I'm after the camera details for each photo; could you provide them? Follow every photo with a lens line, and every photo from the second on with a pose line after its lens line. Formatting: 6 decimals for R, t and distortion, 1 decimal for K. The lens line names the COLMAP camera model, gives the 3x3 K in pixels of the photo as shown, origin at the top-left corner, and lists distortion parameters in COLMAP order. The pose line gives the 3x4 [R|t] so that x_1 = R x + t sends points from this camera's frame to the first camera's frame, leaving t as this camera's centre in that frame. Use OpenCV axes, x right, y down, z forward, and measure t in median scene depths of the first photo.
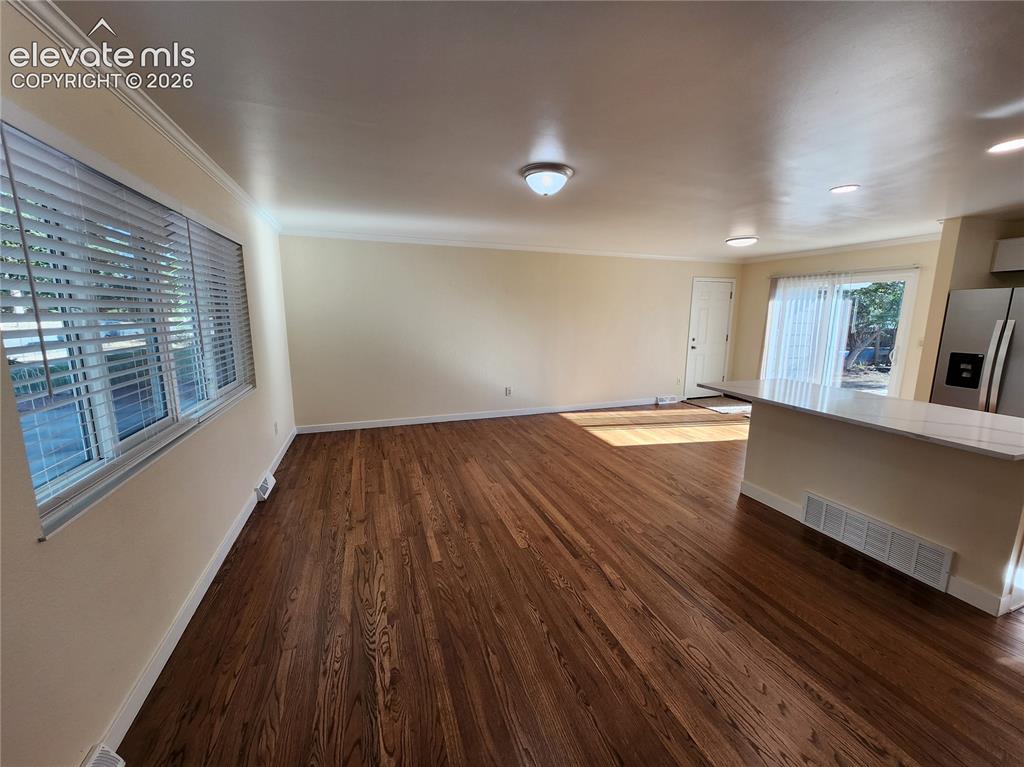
lens RADIAL K [[401.3, 0, 510.3], [0, 401.3, 379.4], [0, 0, 1]] dist [0.005786, -0.000167]
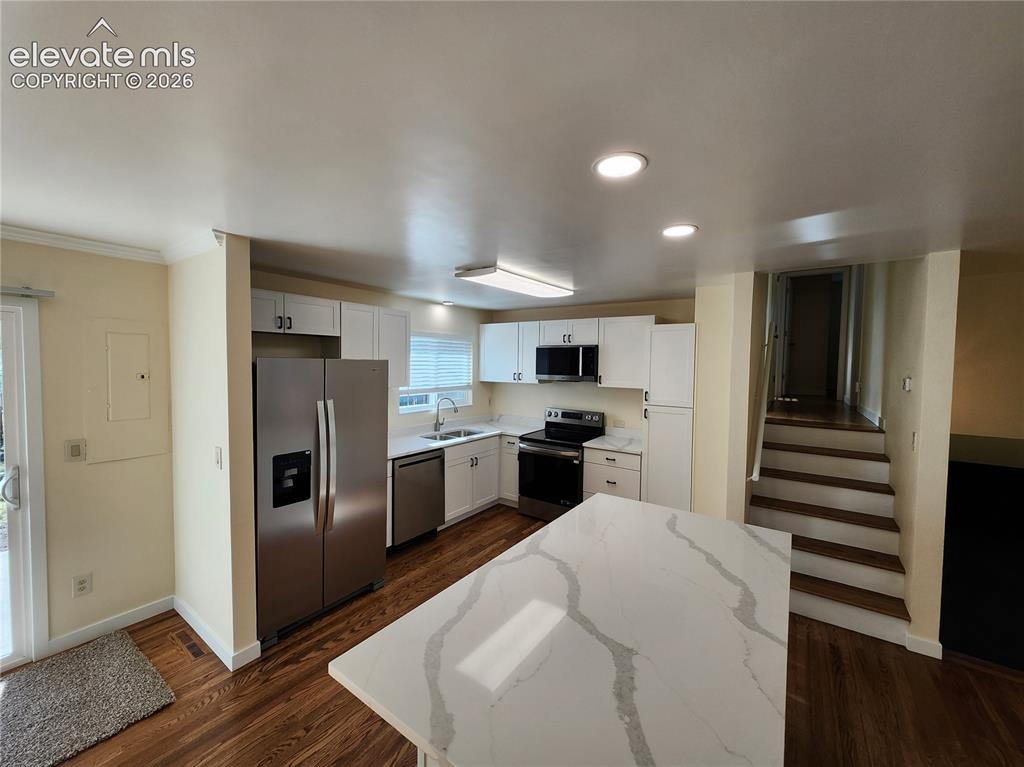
lens RADIAL K [[401.3, 0, 513.7], [0, 401.3, 379.5], [0, 0, 1]] dist [0.005786, -0.000167]
pose [[-0.575789, -0.051929, 0.815948, 0.361630], [0.116049, 0.982686, 0.144433, -0.221311], [-0.809320, 0.177853, -0.559794, 0.987513]]
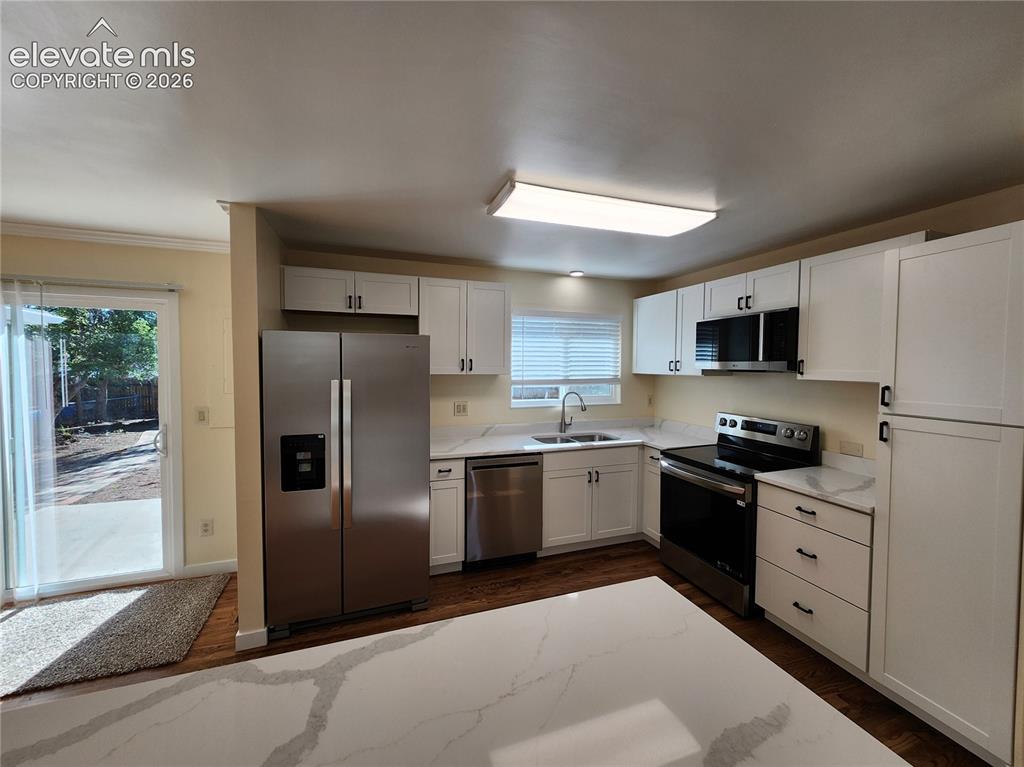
lens RADIAL K [[401.3, 0, 512.2], [0, 401.3, 378.3], [0, 0, 1]] dist [0.005786, -0.000167]
pose [[-0.002785, -0.045919, 0.998941, 0.492471], [0.157842, 0.986403, 0.045783, -0.118405], [-0.987460, 0.157802, 0.004501, 0.628772]]
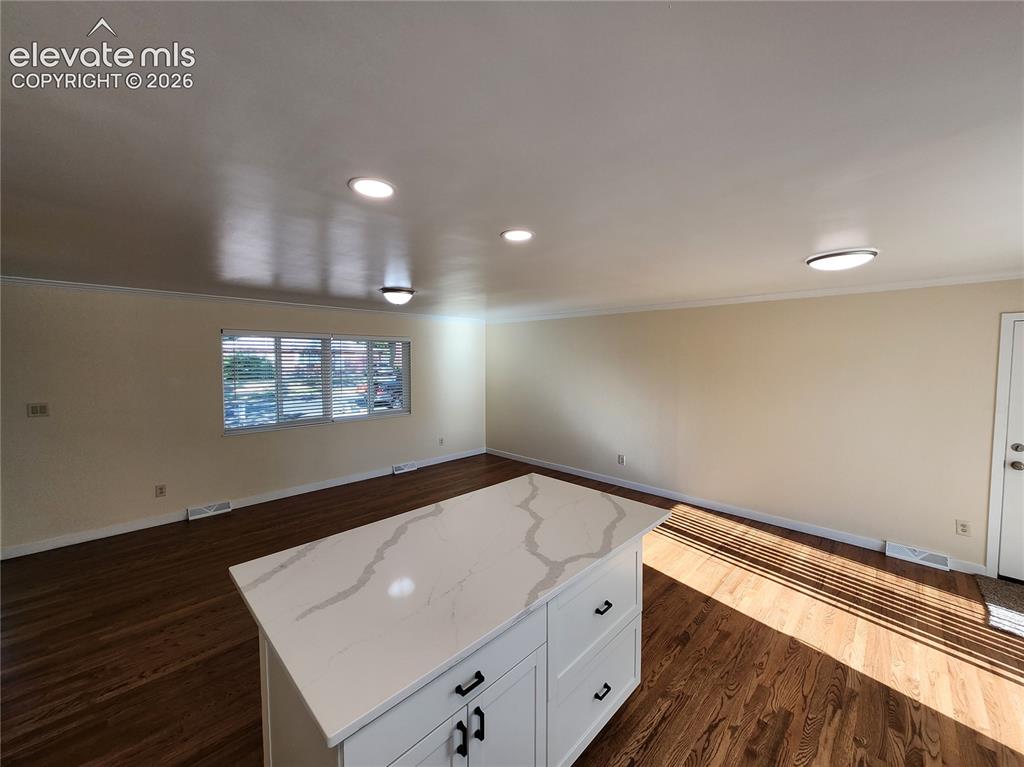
lens RADIAL K [[401.3, 0, 517.3], [0, 401.3, 376.4], [0, 0, 1]] dist [0.005786, -0.000167]
pose [[0.445095, 0.037797, -0.894685, 1.057890], [-0.151182, 0.987939, -0.033474, -0.137703], [0.882629, 0.150159, 0.445441, 0.497813]]
